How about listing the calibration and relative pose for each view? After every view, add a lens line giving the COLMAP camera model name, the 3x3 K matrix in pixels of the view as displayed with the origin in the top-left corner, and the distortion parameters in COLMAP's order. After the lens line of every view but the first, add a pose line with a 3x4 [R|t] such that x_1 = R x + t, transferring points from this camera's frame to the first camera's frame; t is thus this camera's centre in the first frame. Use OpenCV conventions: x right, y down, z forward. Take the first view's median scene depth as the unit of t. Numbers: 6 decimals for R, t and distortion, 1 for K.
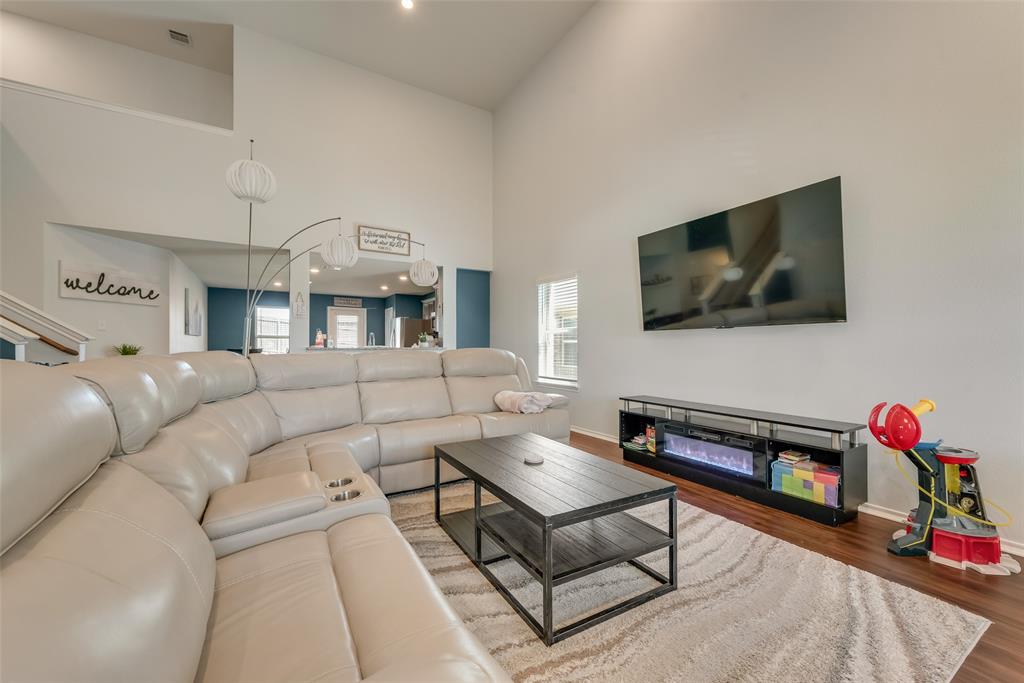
lens RADIAL K [[404.0, 0, 510.6], [0, 404.0, 341.6], [0, 0, 1]] dist [-0.002350, -0.000248]
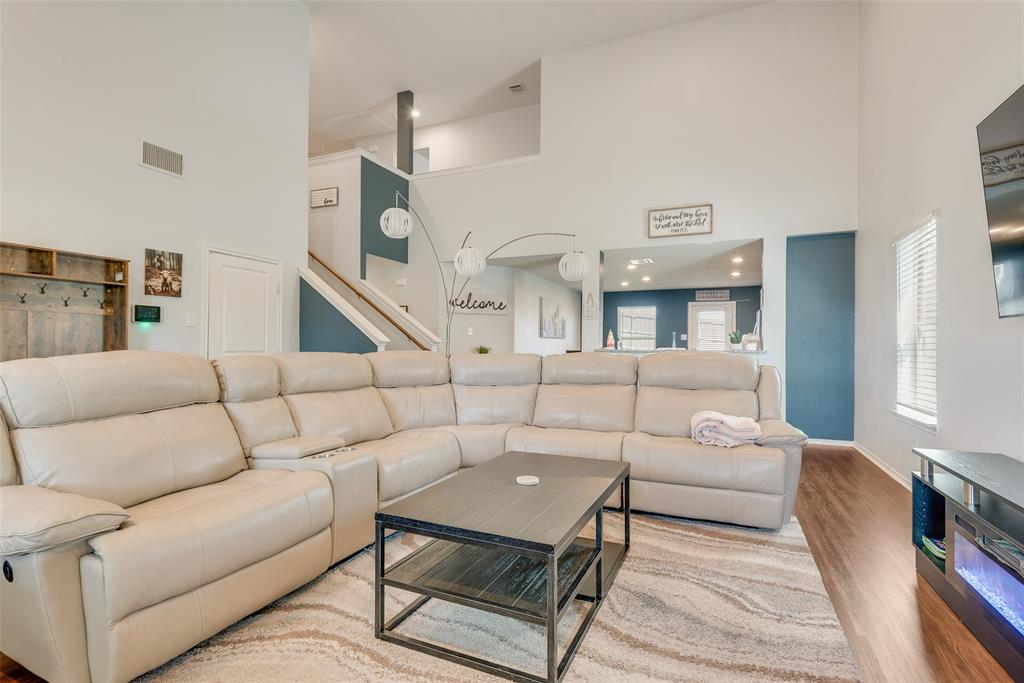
lens RADIAL K [[497.1, 0, 512.0], [0, 497.1, 340.5], [0, 0, 1]] dist [0.005636, 0.000413]
pose [[0.550972, -0.006133, -0.834501, 0.362332], [0.002662, 0.999981, -0.005591, -0.000288], [0.834519, 0.000859, 0.550978, 0.156105]]
